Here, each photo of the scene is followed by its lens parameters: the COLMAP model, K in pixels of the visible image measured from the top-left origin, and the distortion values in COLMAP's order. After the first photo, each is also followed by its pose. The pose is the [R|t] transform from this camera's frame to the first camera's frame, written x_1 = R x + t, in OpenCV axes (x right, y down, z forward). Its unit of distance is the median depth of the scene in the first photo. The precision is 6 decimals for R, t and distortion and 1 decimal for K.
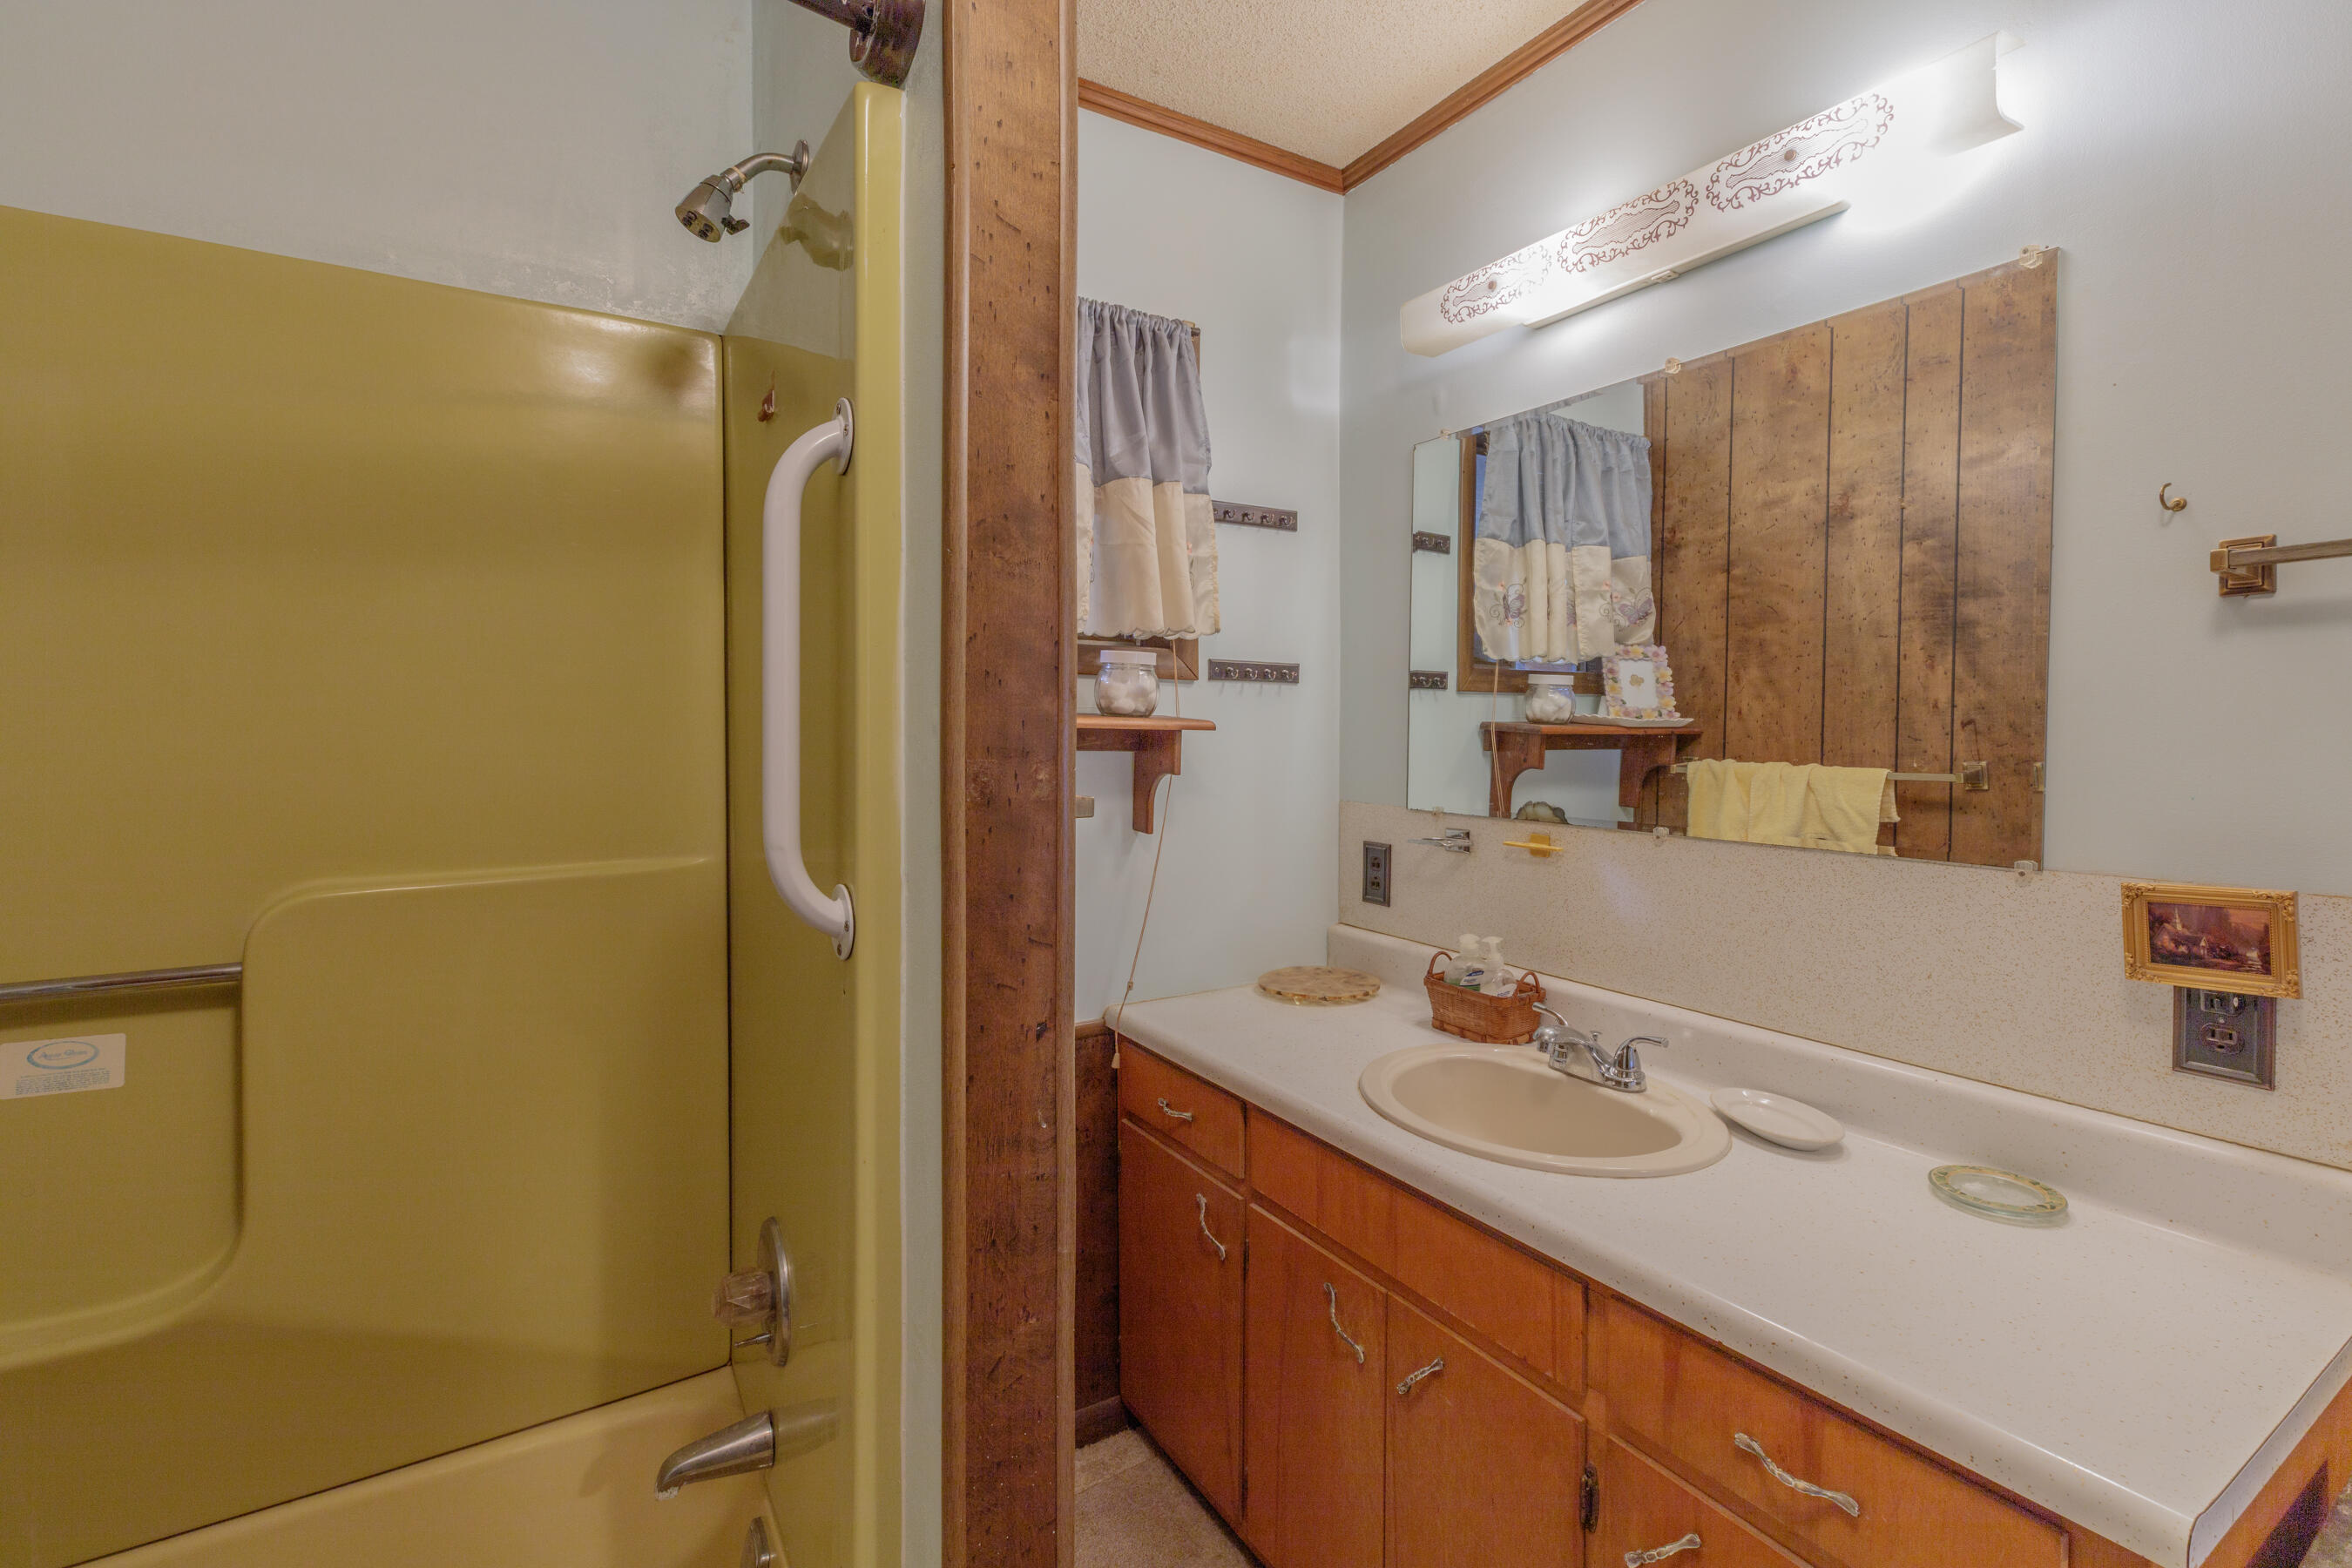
lens RADIAL K [[1064.4, 0, 1172.8], [0, 1064.4, 771.8], [0, 0, 1]] dist [0.003787, -0.000261]
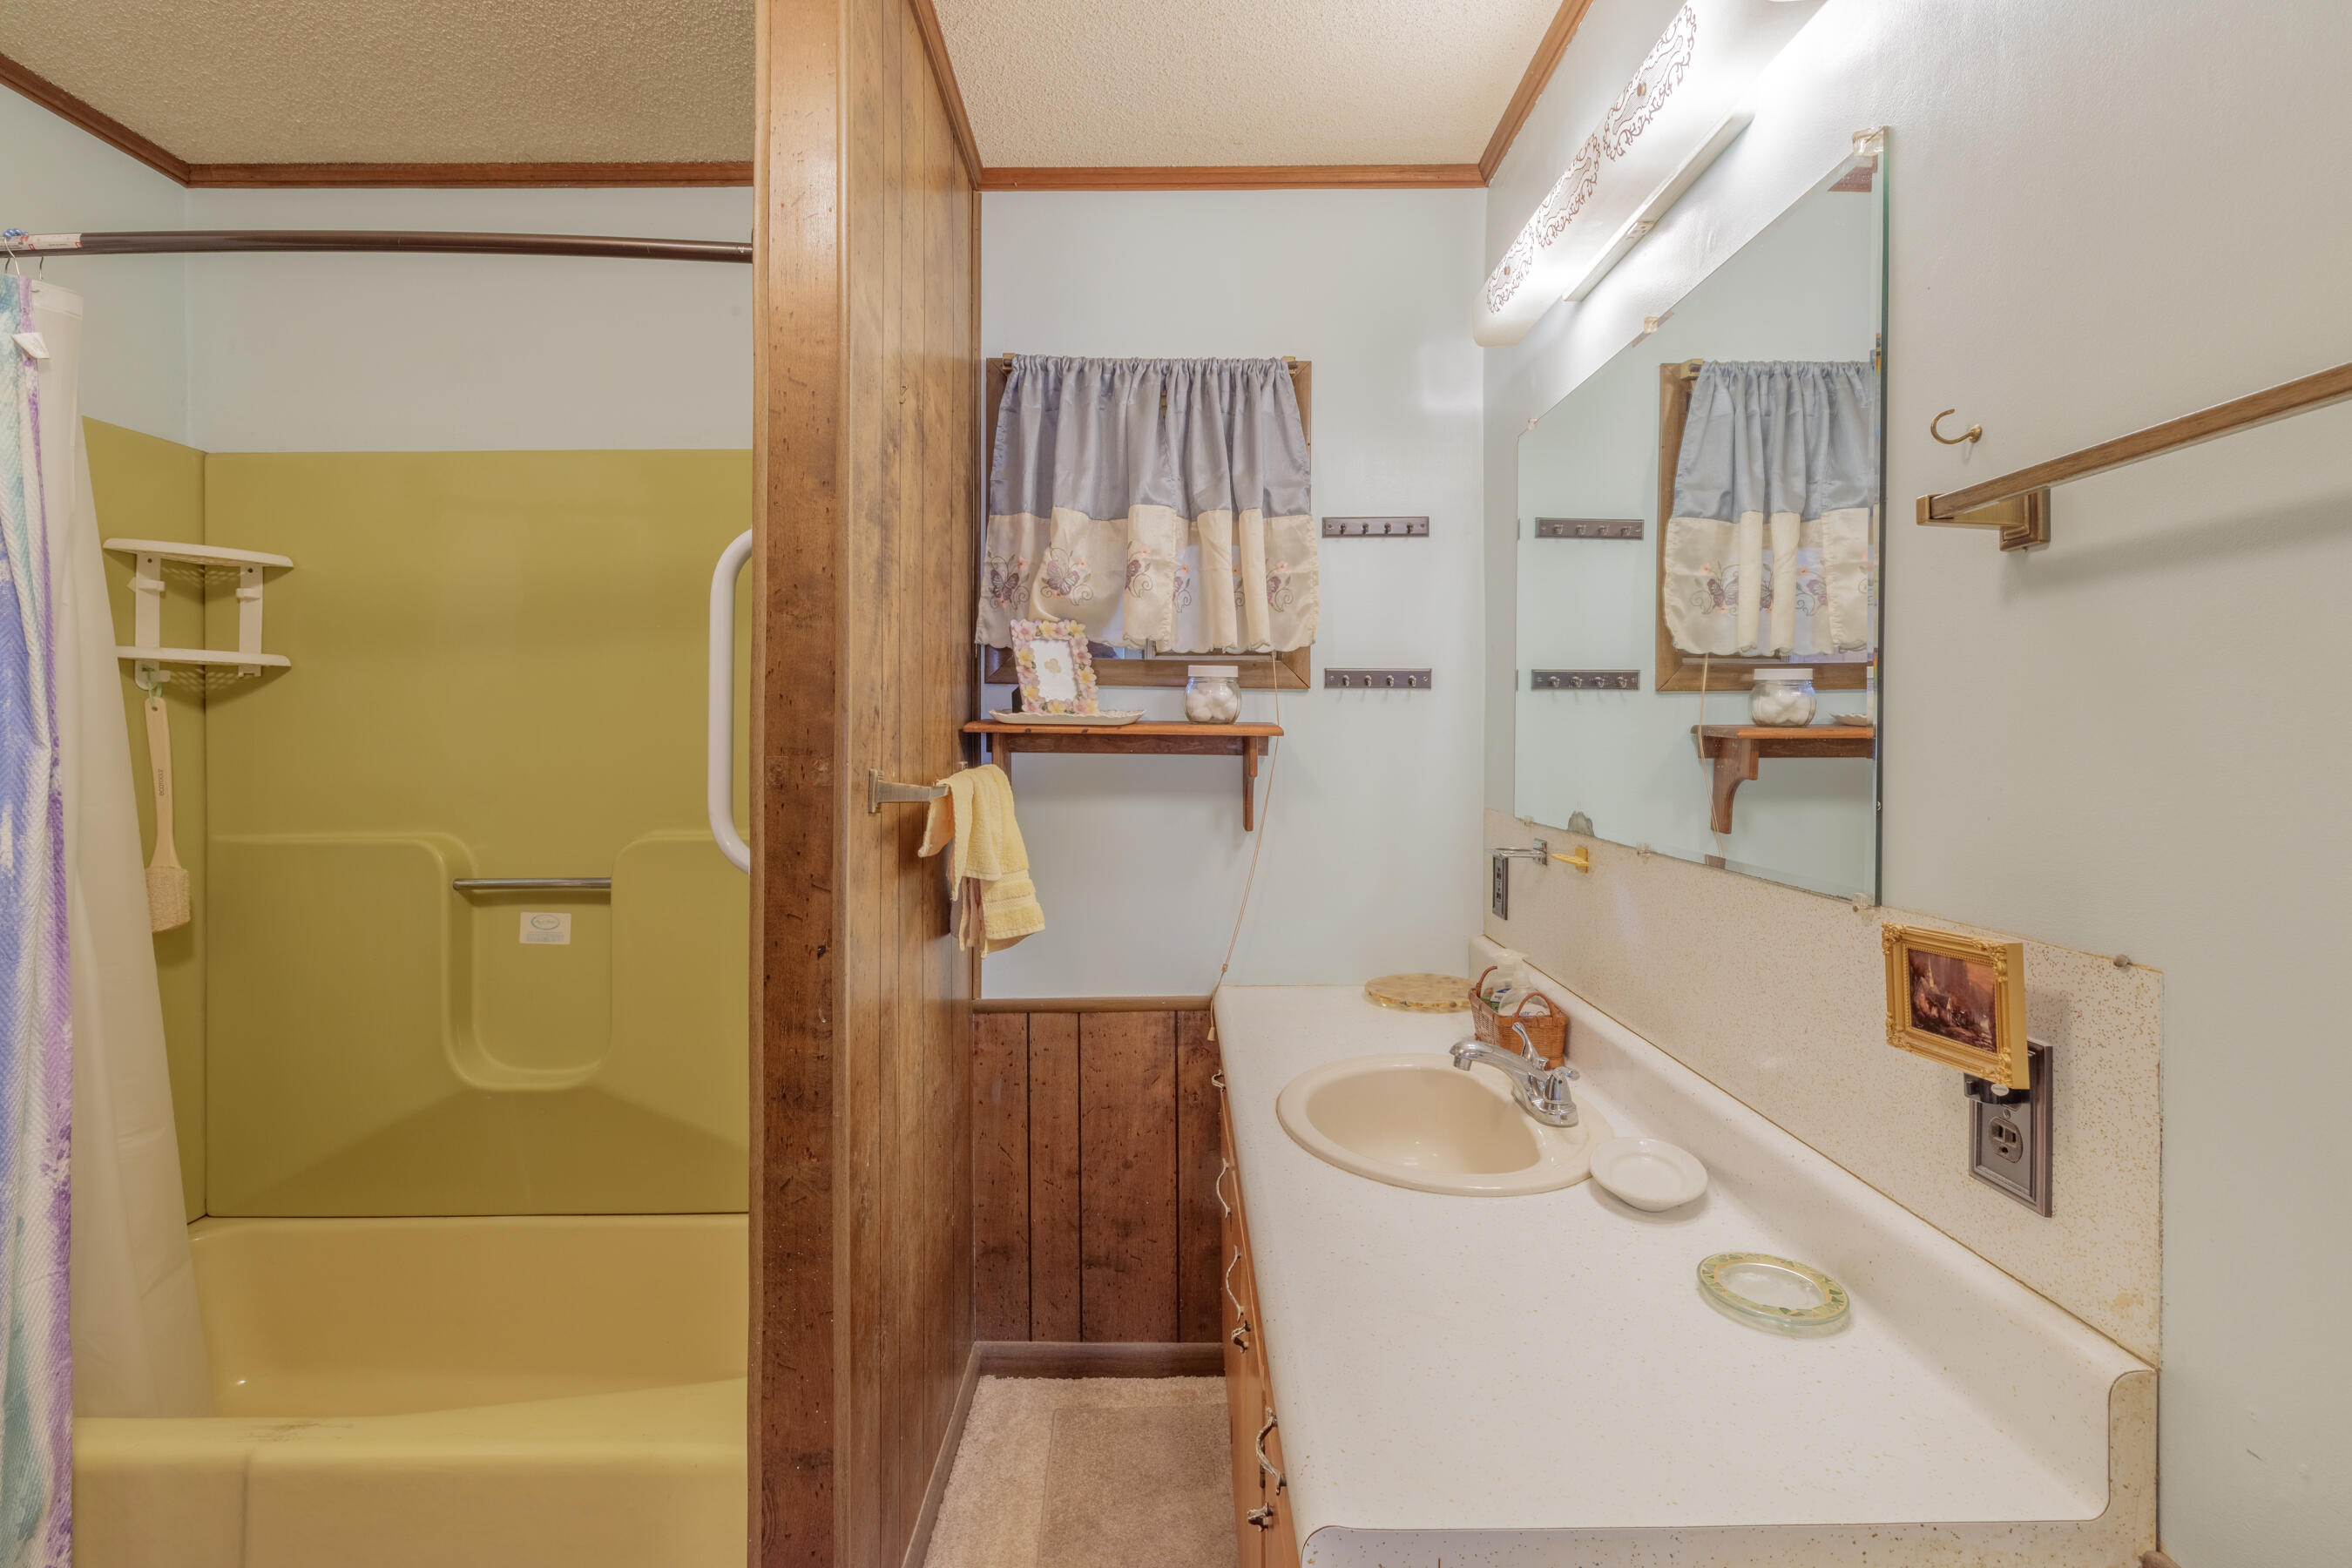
lens RADIAL K [[1064.4, 0, 1155.8], [0, 1064.4, 763.9], [0, 0, 1]] dist [0.003787, -0.000261]
pose [[0.847067, 0.009007, -0.531410, 0.496757], [-0.017186, 0.999798, -0.010450, 0.002585], [0.531208, 0.017985, 0.847050, 0.025159]]
